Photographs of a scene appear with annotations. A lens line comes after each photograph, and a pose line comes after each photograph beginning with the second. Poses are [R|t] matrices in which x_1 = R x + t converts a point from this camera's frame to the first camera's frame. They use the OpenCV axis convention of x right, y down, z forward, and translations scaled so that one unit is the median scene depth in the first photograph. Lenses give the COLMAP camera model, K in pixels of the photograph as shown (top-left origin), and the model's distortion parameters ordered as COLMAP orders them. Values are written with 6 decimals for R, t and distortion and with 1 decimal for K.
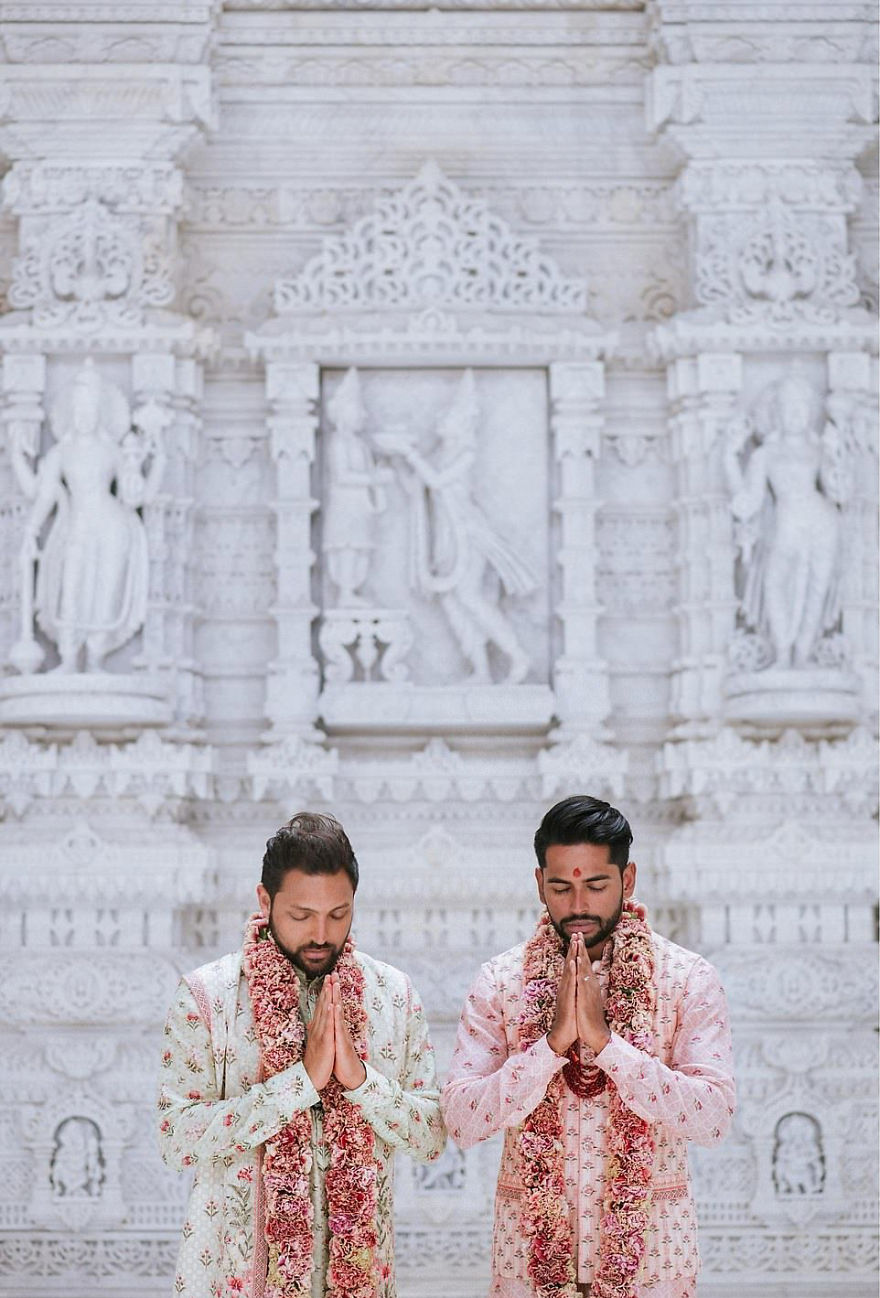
lens RADIAL K [[3512.3, 0, 440.3], [0, 3512.3, 589.1], [0, 0, 1]] dist [-0.042826, 1.114541]
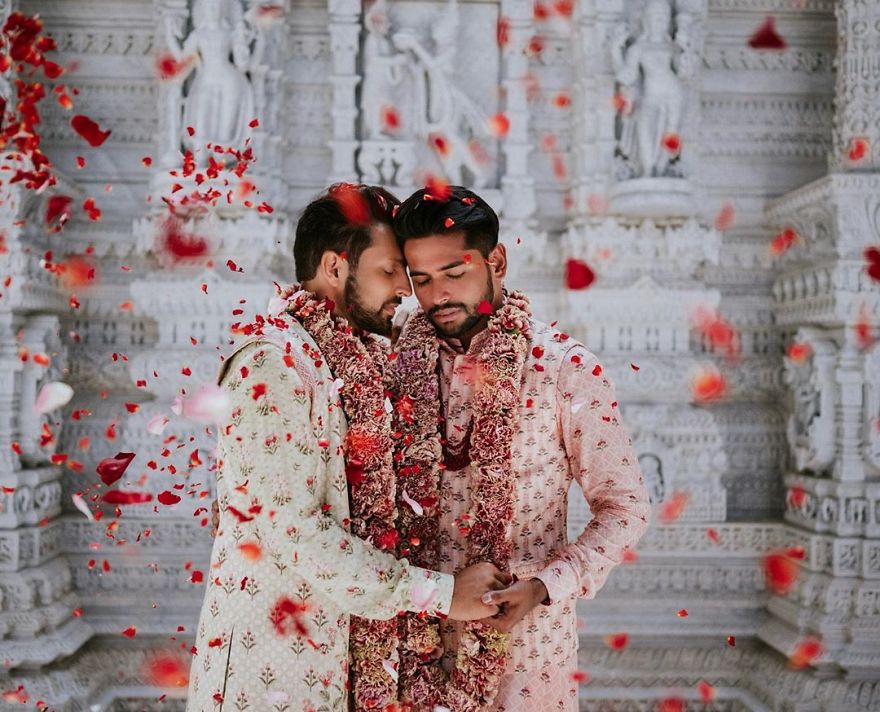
lens RADIAL K [[978.0, 0, 424.4], [0, 978.0, 356.1], [0, 0, 1]] dist [0.011910, 0.024449]
pose [[0.999431, 0.018678, 0.028087, -0.015106], [-0.021159, 0.995645, 0.090791, 0.062930], [-0.026269, -0.091334, 0.995474, 0.539033]]
